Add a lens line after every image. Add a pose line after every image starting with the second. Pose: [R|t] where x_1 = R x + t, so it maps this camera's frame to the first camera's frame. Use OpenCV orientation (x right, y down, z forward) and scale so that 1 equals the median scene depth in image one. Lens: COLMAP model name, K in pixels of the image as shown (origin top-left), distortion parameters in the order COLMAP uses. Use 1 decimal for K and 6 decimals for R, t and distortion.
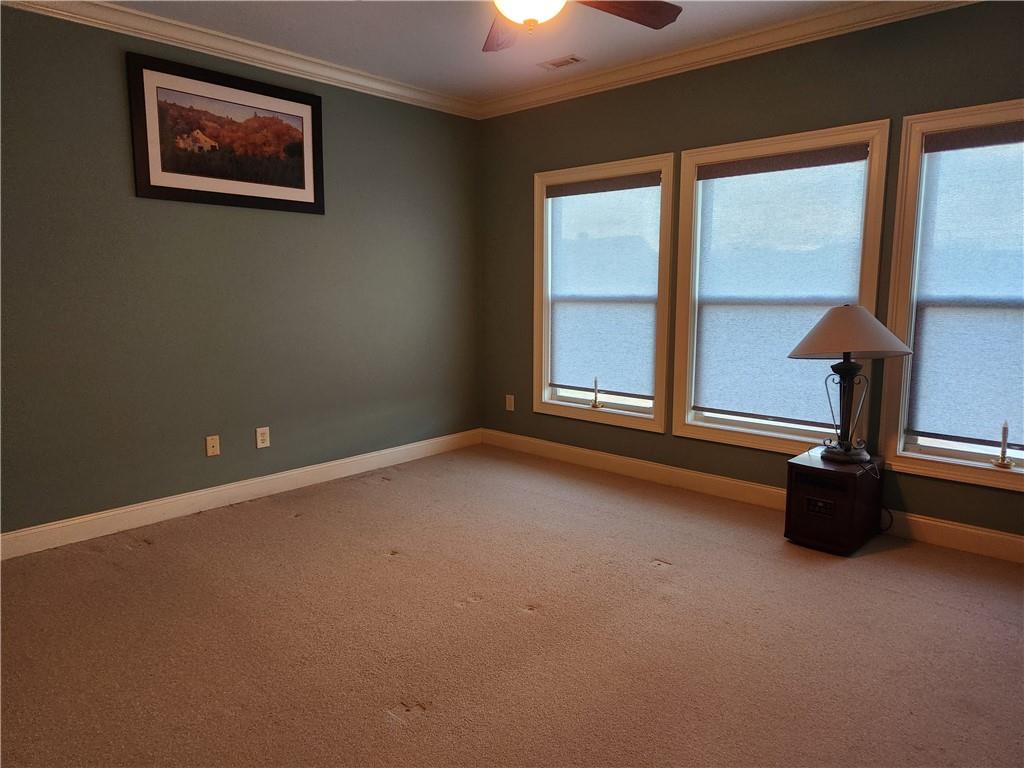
lens RADIAL K [[681.5, 0, 515.3], [0, 681.5, 381.9], [0, 0, 1]] dist [0.064022, -0.048810]
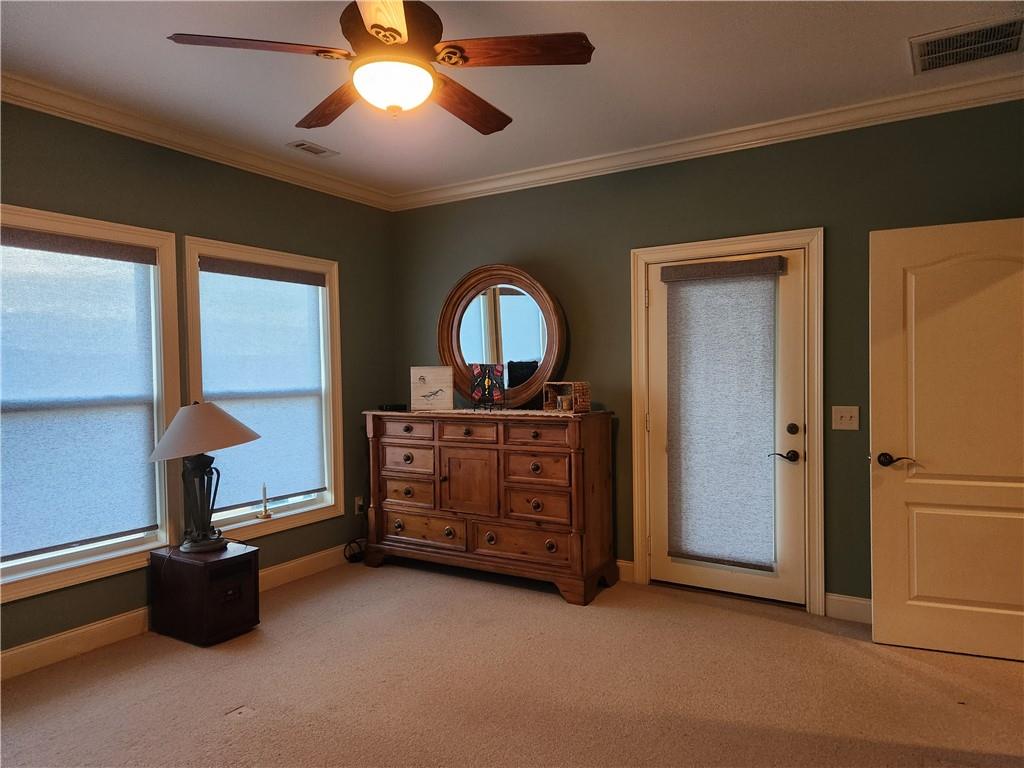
lens RADIAL K [[681.5, 0, 514.2], [0, 681.5, 385.0], [0, 0, 1]] dist [0.064022, -0.048810]
pose [[-0.178133, -0.015314, 0.983887, -0.667818], [0.159920, 0.986135, 0.044303, -0.109899], [-0.970924, 0.165235, -0.173214, 0.739580]]
